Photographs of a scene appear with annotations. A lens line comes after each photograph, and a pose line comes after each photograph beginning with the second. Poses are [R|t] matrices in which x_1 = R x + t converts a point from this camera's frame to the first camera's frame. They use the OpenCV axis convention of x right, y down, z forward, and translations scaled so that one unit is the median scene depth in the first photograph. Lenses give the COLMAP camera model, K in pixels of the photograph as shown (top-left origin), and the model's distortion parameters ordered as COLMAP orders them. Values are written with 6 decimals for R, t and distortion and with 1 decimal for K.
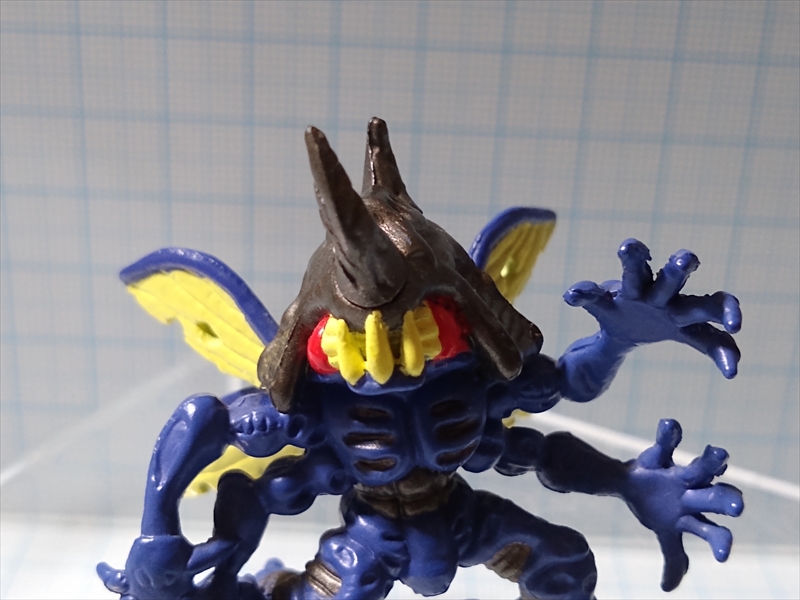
lens RADIAL K [[1346.8, 0, 400.0], [0, 1346.8, 300.0], [0, 0, 1]] dist [0.230912, -1.312385]
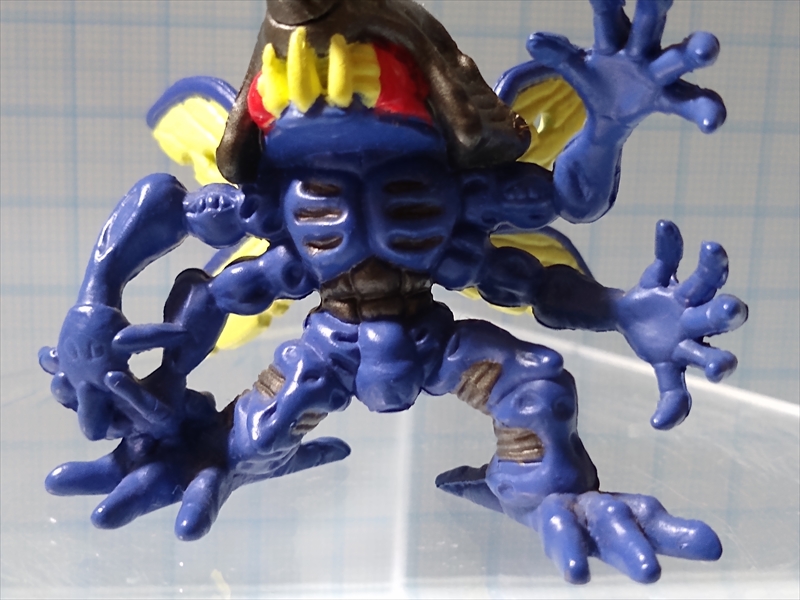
lens RADIAL K [[1346.8, 0, 400.0], [0, 1346.8, 300.0], [0, 0, 1]] dist [0.230912, -1.312385]
pose [[0.967746, 0.043785, -0.248092, 0.251678], [-0.090100, 0.979800, -0.178534, 0.306972], [0.235264, 0.195129, 0.952143, 0.149205]]
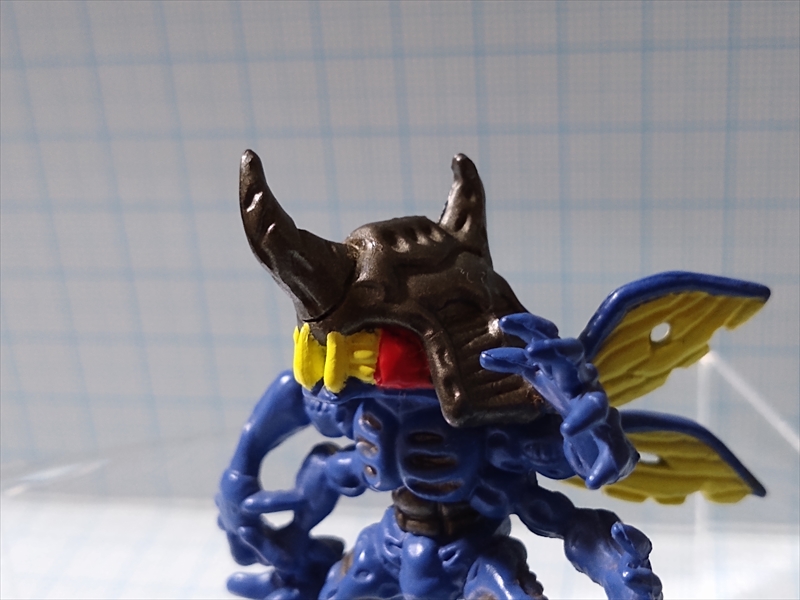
lens RADIAL K [[1346.8, 0, 400.0], [0, 1346.8, 300.0], [0, 0, 1]] dist [0.230912, -1.312385]
pose [[0.660543, 0.209163, -0.721065, 0.725262], [-0.196837, 0.975061, 0.102526, -0.122455], [0.724527, 0.074209, 0.685240, 0.261153]]
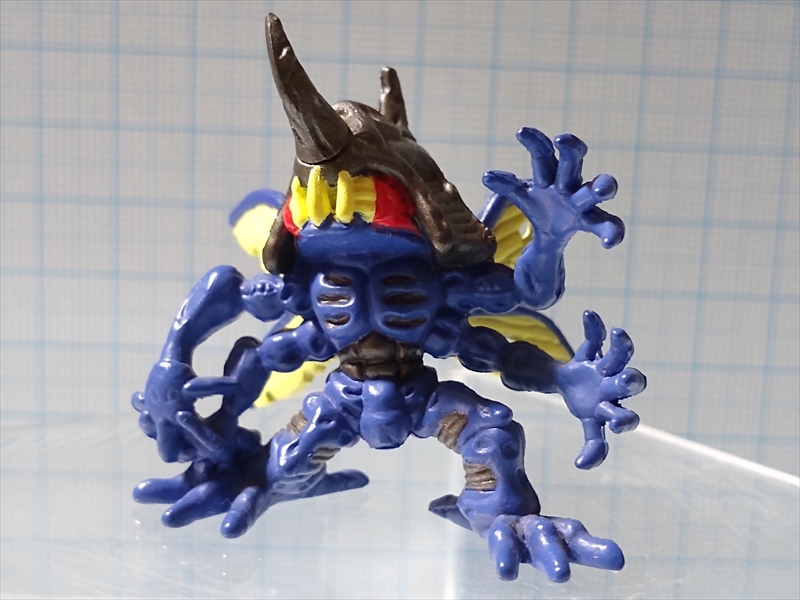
lens RADIAL K [[1346.8, 0, 400.0], [0, 1346.8, 300.0], [0, 0, 1]] dist [0.230912, -1.312385]
pose [[0.930945, 0.054680, -0.361043, 0.461844], [-0.139486, 0.966997, -0.213212, 0.345457], [0.337469, 0.248849, 0.907848, -0.092927]]
